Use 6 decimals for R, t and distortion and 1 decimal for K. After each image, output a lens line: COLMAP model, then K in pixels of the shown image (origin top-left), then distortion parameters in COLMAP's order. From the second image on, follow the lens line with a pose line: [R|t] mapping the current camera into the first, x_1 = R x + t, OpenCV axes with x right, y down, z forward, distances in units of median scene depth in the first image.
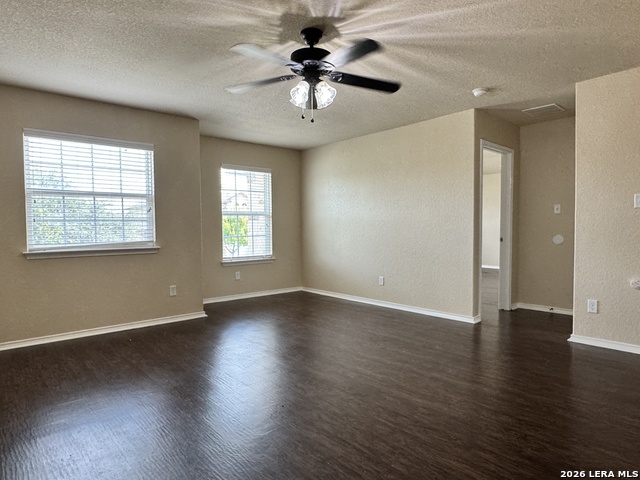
lens RADIAL K [[386.1, 0, 320.0], [0, 386.1, 240.0], [0, 0, 1]] dist [0.016444, 0.000679]
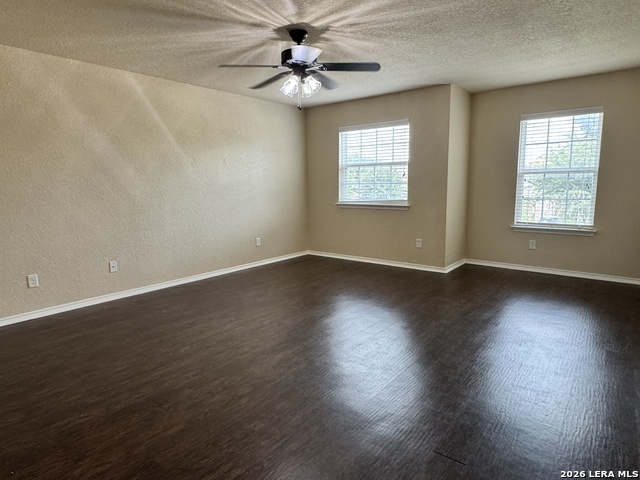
lens RADIAL K [[386.1, 0, 320.0], [0, 386.1, 240.0], [0, 0, 1]] dist [0.016444, 0.000679]
pose [[0.180206, 0.145621, -0.972790, 0.795599], [-0.024856, 0.989339, 0.143493, -0.044800], [0.983315, -0.001678, 0.181904, 0.554477]]
